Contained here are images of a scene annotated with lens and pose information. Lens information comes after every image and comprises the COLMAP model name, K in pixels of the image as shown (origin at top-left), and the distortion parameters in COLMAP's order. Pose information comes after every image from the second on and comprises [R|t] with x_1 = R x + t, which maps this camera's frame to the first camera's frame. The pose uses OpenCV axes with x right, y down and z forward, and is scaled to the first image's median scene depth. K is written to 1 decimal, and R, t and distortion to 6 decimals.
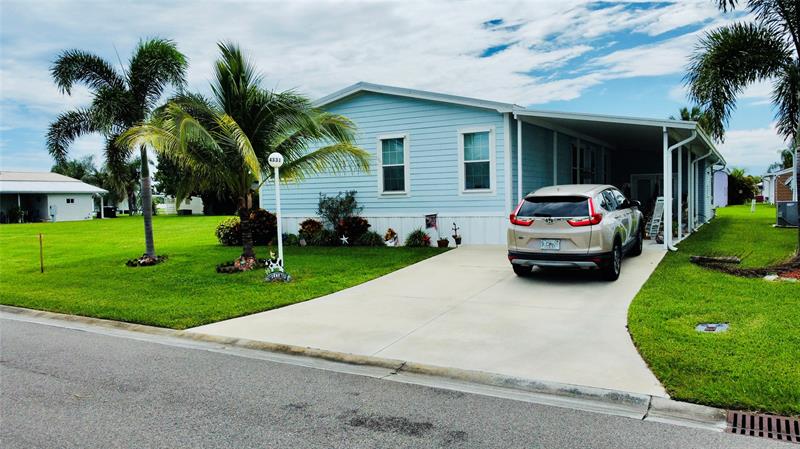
lens RADIAL K [[613.3, 0, 403.2], [0, 613.3, 226.2], [0, 0, 1]] dist [-0.006252, 0.001778]
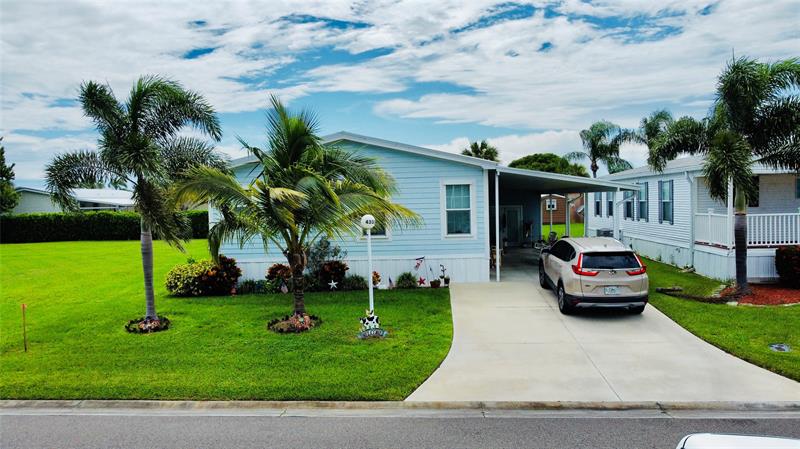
lens RADIAL K [[613.3, 0, 401.0], [0, 613.3, 222.9], [0, 0, 1]] dist [-0.006252, 0.001778]
pose [[0.895204, -0.019084, 0.445248, -0.475583], [0.026278, 0.999605, -0.009988, -0.071971], [-0.444881, 0.020641, 0.895352, 0.032684]]
